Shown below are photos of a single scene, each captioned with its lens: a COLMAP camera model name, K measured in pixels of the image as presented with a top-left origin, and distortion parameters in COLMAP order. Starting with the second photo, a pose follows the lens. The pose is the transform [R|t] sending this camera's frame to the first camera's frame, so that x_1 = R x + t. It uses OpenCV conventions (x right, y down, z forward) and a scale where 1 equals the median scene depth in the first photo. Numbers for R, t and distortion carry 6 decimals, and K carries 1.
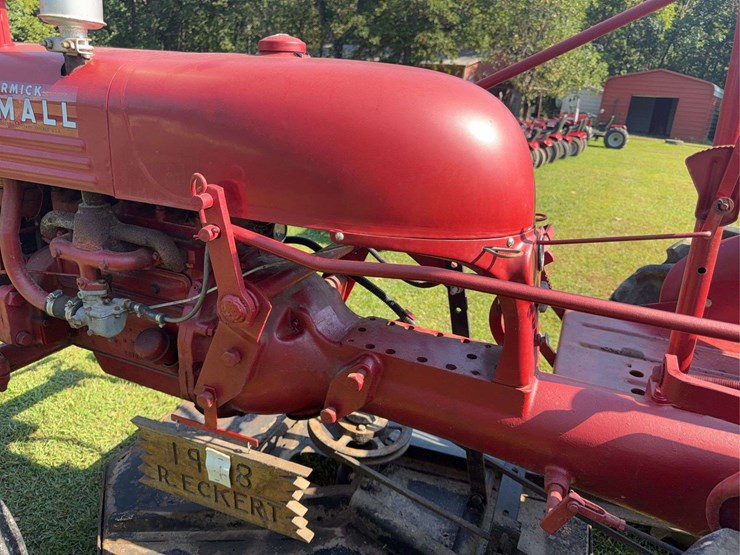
lens RADIAL K [[523.0, 0, 374.8], [0, 523.0, 264.8], [0, 0, 1]] dist [0.029471, -0.046679]
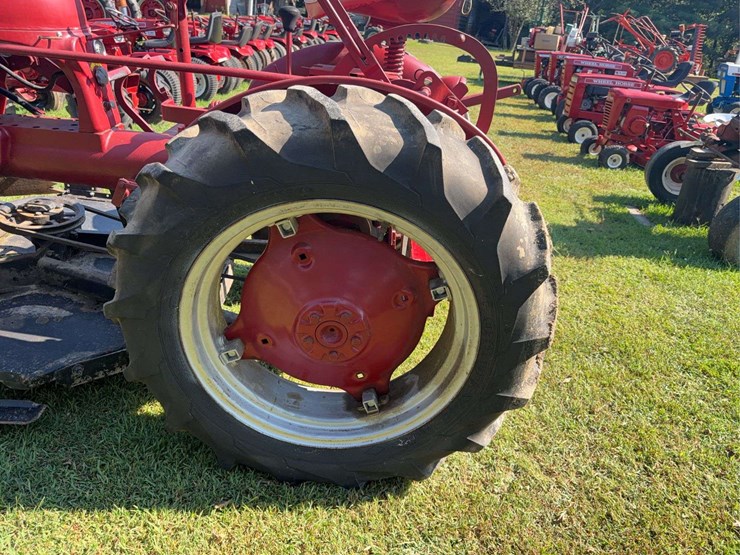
lens RADIAL K [[527.3, 0, 371.1], [0, 527.3, 268.6], [0, 0, 1]] dist [0.005661, -0.024454]
pose [[0.924611, -0.158609, 0.346320, 0.280175], [0.098289, 0.977740, 0.185374, 0.281086], [-0.368013, -0.137359, 0.919619, -0.608006]]
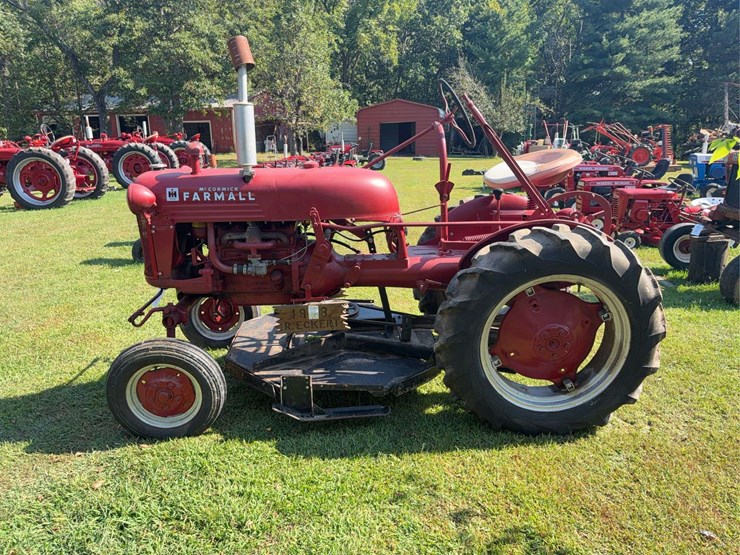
lens RADIAL K [[515.7, 0, 368.5], [0, 515.7, 266.3], [0, 0, 1]] dist [0.030676, -0.058274]
pose [[0.910246, -0.183369, 0.371252, -0.749442], [0.203386, 0.978982, -0.015129, 0.184486], [-0.360675, 0.089278, 0.928409, -1.248669]]
